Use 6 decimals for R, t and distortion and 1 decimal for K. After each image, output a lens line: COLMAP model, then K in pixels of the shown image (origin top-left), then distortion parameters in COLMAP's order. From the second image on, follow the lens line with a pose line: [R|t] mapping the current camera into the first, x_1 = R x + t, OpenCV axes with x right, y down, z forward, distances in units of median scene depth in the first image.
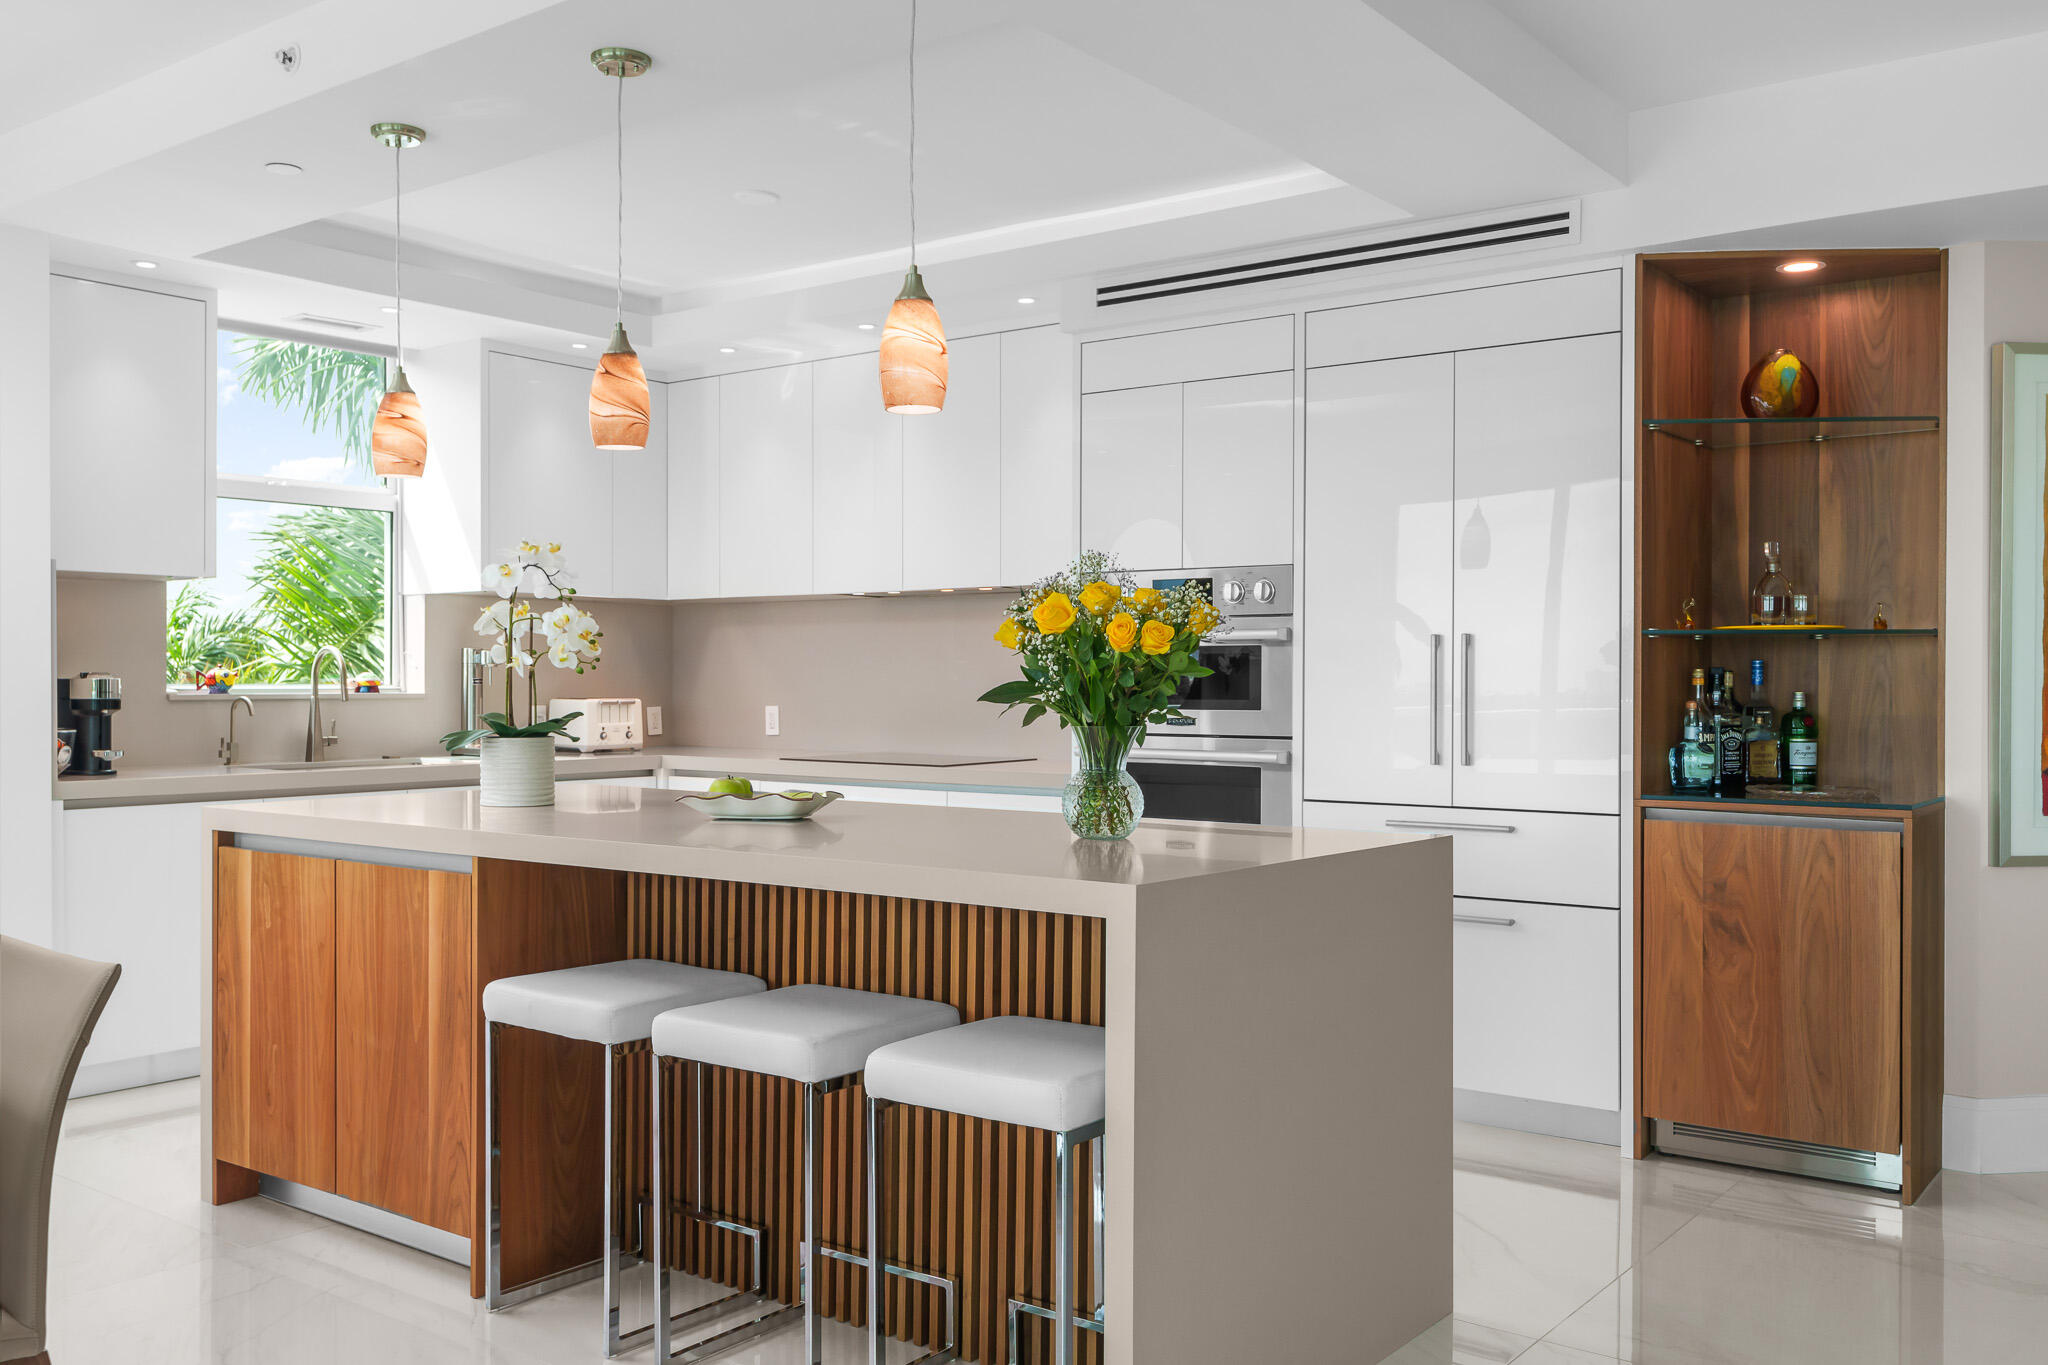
lens RADIAL K [[1744.9, 0, 1014.1], [0, 1744.9, 683.2], [0, 0, 1]] dist [0.033528, -0.000281]
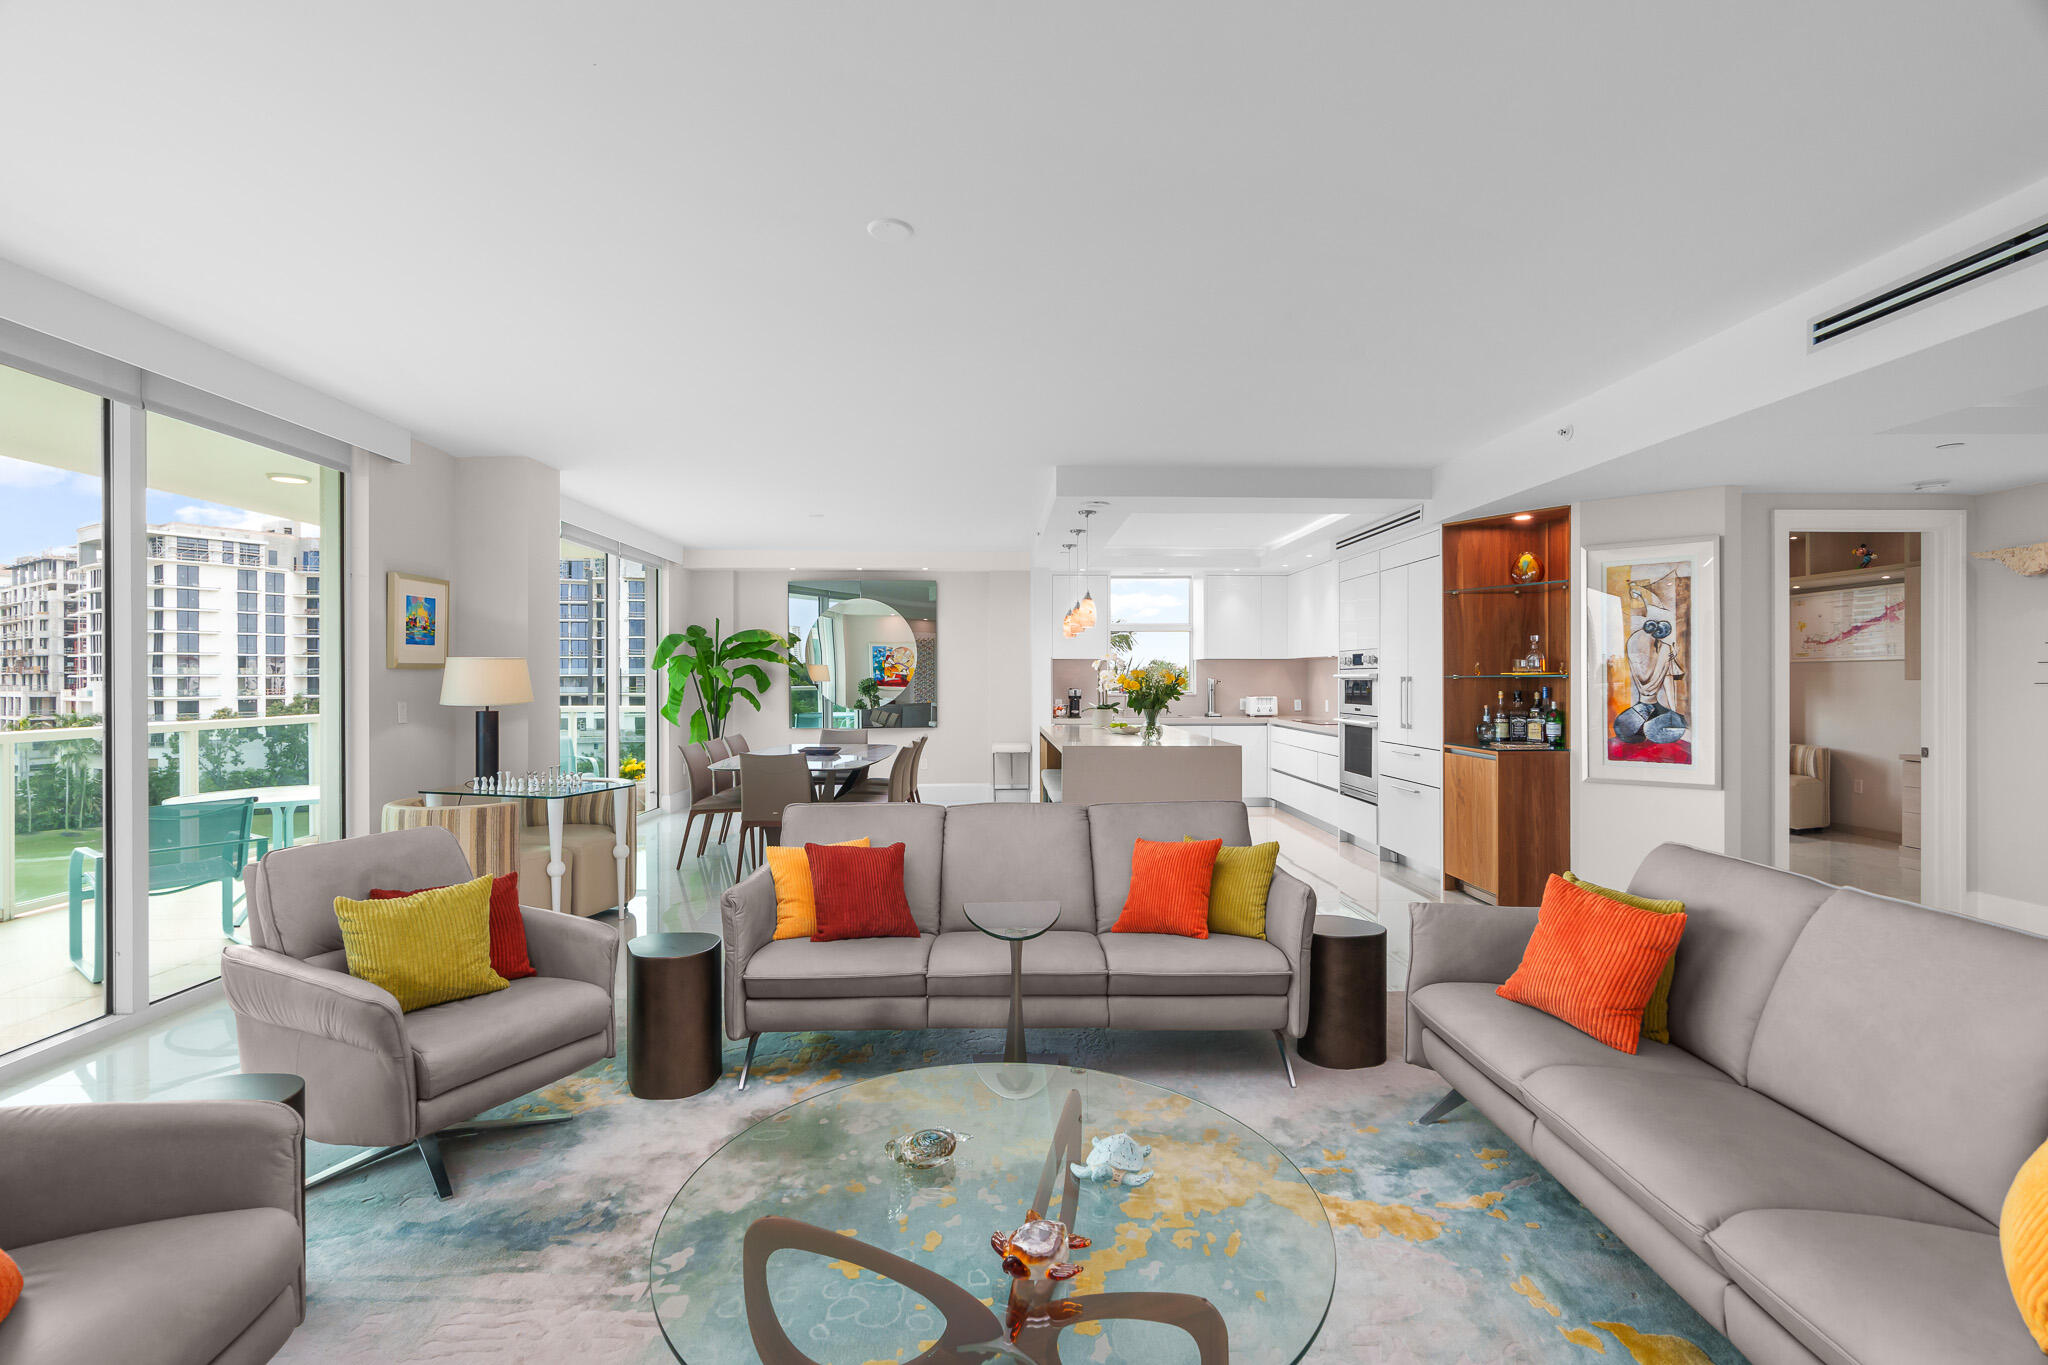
lens RADIAL K [[946.8, 0, 1032.4], [0, 946.8, 677.9], [0, 0, 1]] dist [0.003553, 0.004809]
pose [[0.619323, -0.002146, -0.785133, 1.039808], [0.000891, 0.999998, -0.002031, -0.025039], [0.785136, 0.000559, 0.619323, -0.282151]]
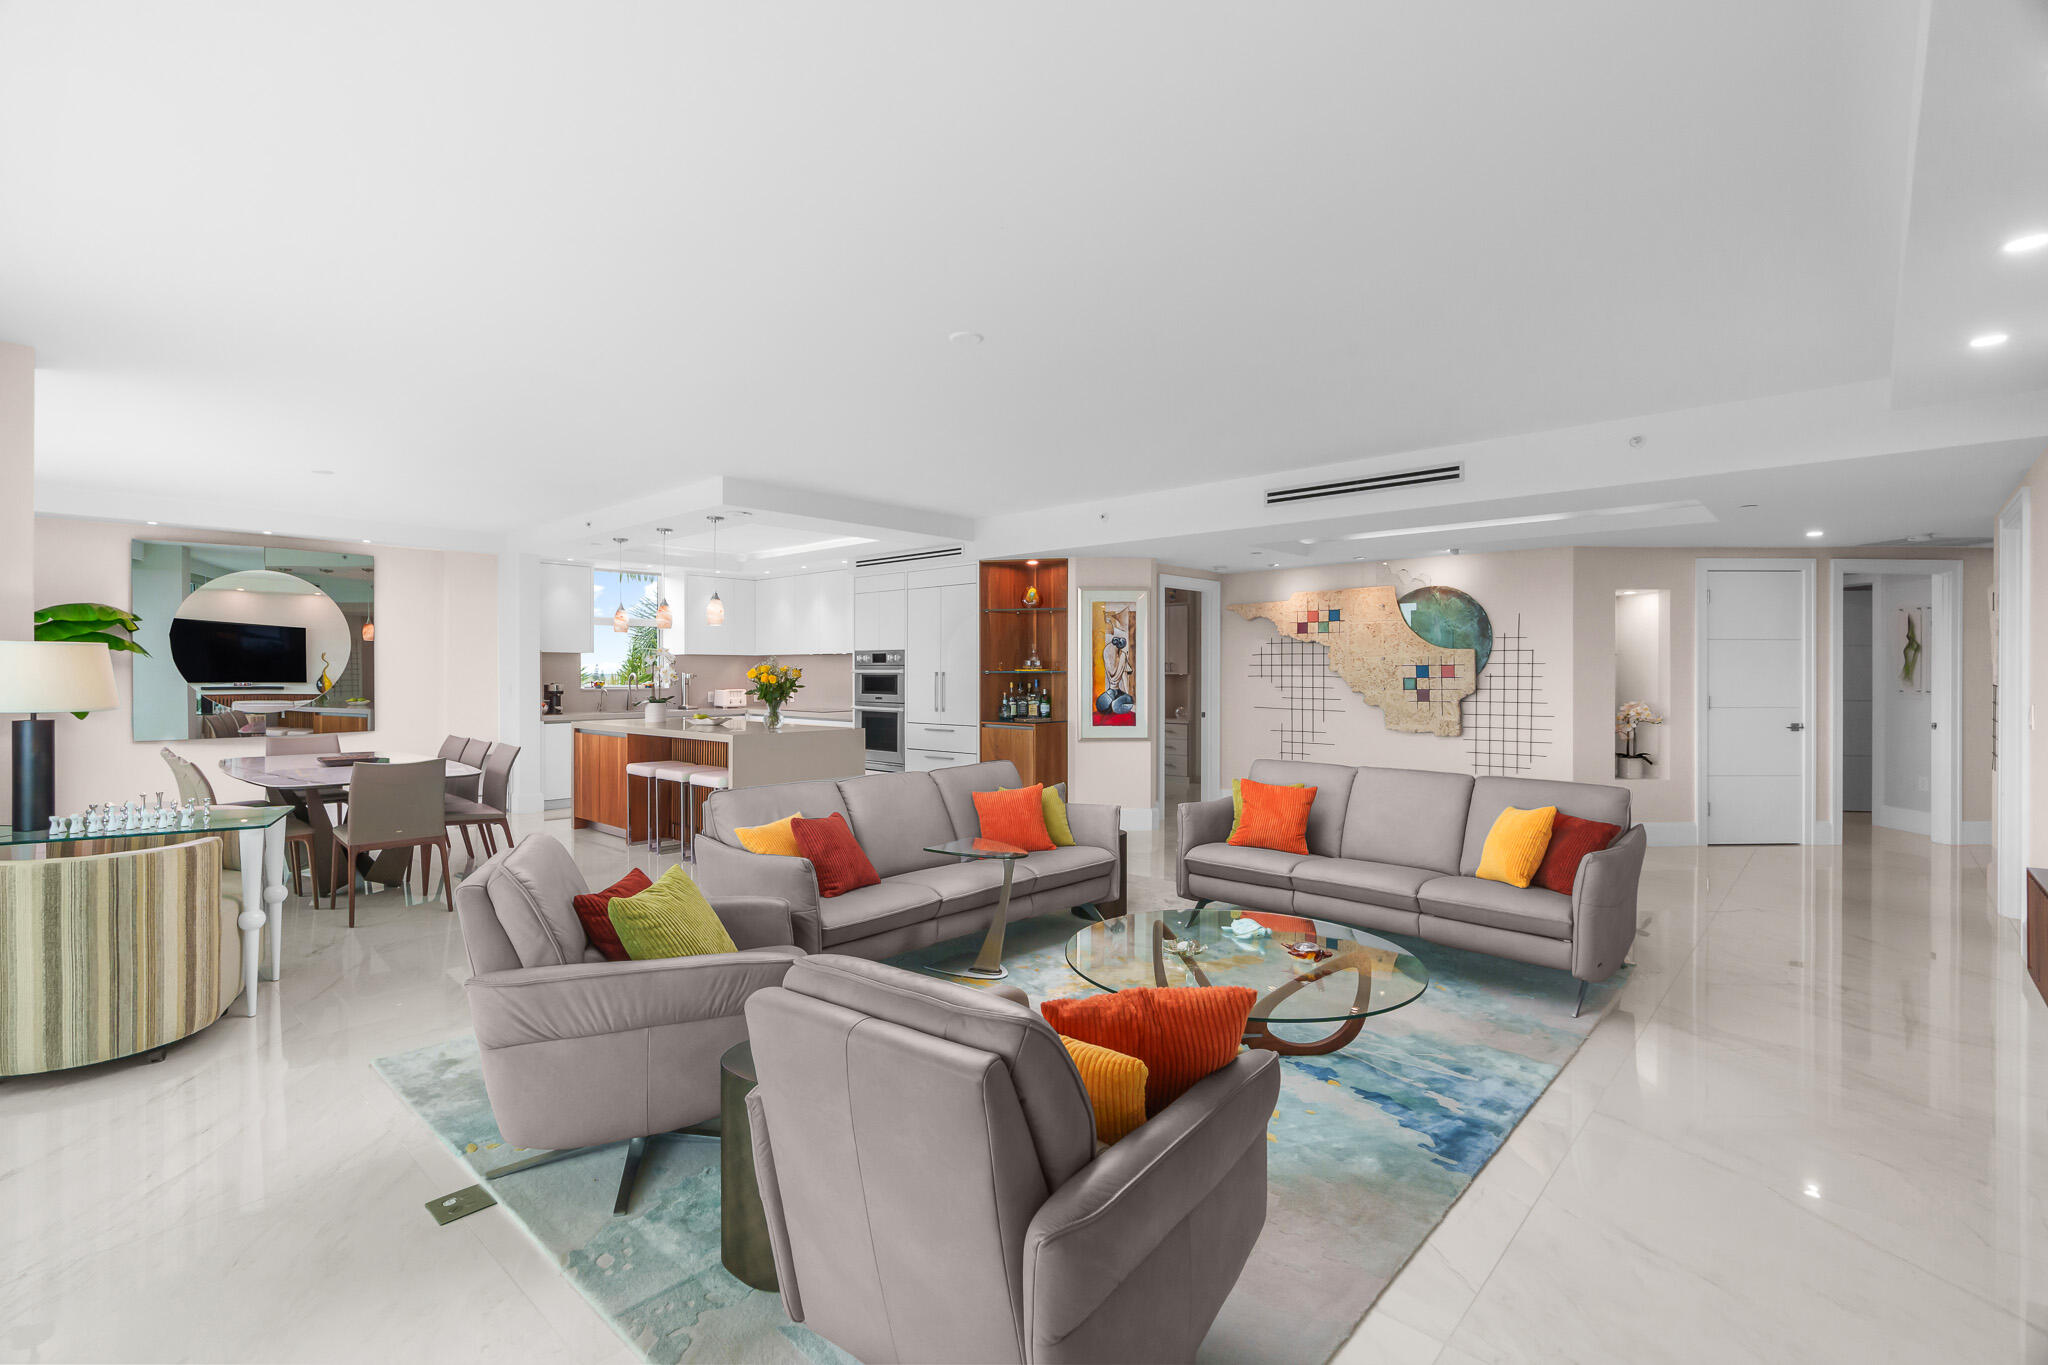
lens RADIAL K [[946.8, 0, 1028.2], [0, 946.8, 678.4], [0, 0, 1]] dist [0.003553, 0.004809]
pose [[0.996198, -0.000734, -0.087116, 0.604140], [0.001138, 0.999989, 0.004598, -0.025135], [0.087111, -0.004679, 0.996188, -0.812484]]
